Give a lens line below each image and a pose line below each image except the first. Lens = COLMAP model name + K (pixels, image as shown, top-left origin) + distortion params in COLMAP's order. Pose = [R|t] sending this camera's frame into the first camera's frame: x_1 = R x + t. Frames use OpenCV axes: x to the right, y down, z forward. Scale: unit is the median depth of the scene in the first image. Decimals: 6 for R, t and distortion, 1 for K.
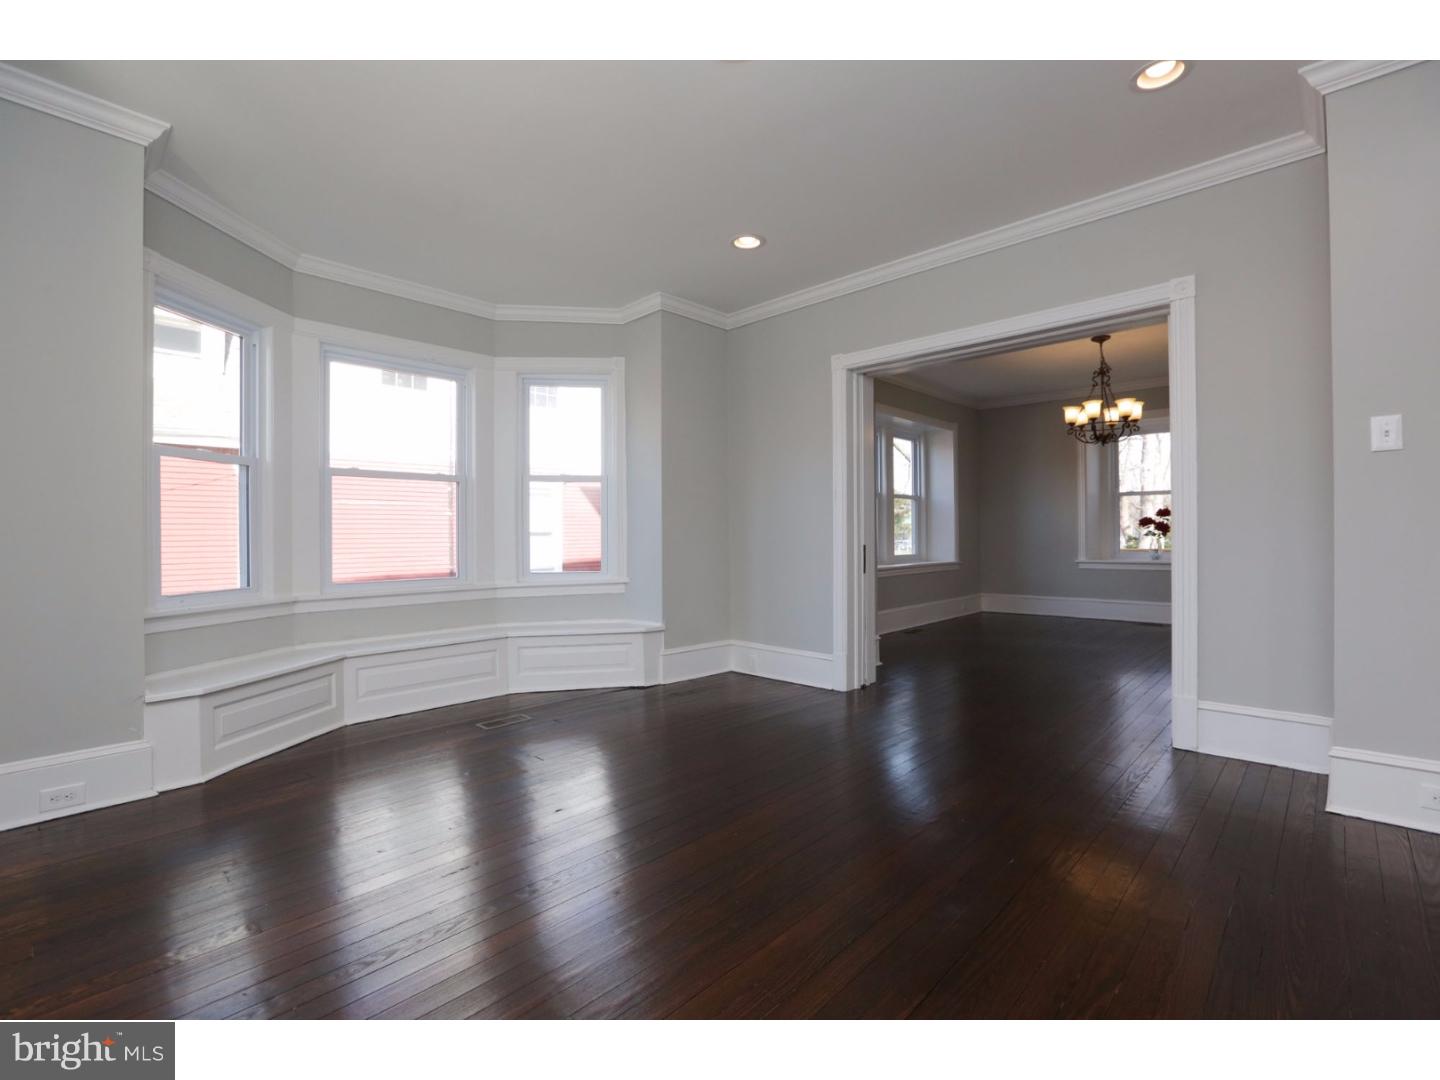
lens RADIAL K [[658.2, 0, 712.5], [0, 658.2, 534.9], [0, 0, 1]] dist [-0.041386, 0.011329]
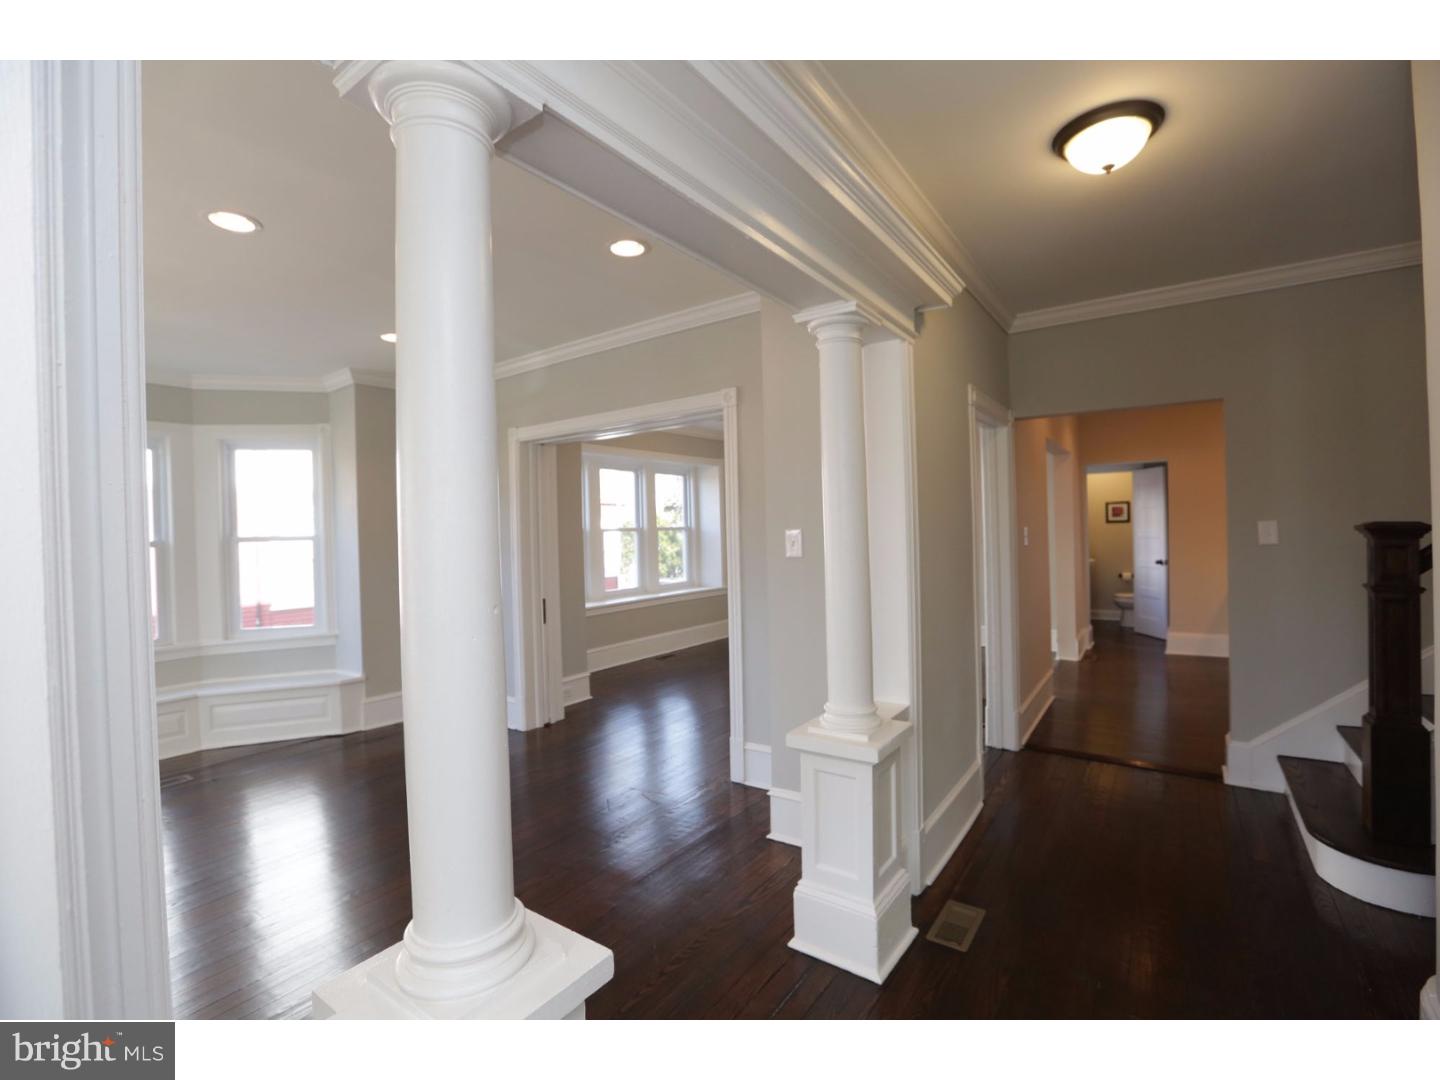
lens RADIAL K [[658.2, 0, 718.9], [0, 658.2, 540.5], [0, 0, 1]] dist [-0.041386, 0.011329]
pose [[0.991345, -0.020259, 0.129708, 0.378769], [0.018007, 0.999666, 0.018512, -0.098130], [-0.130040, -0.016016, 0.991379, -0.140219]]
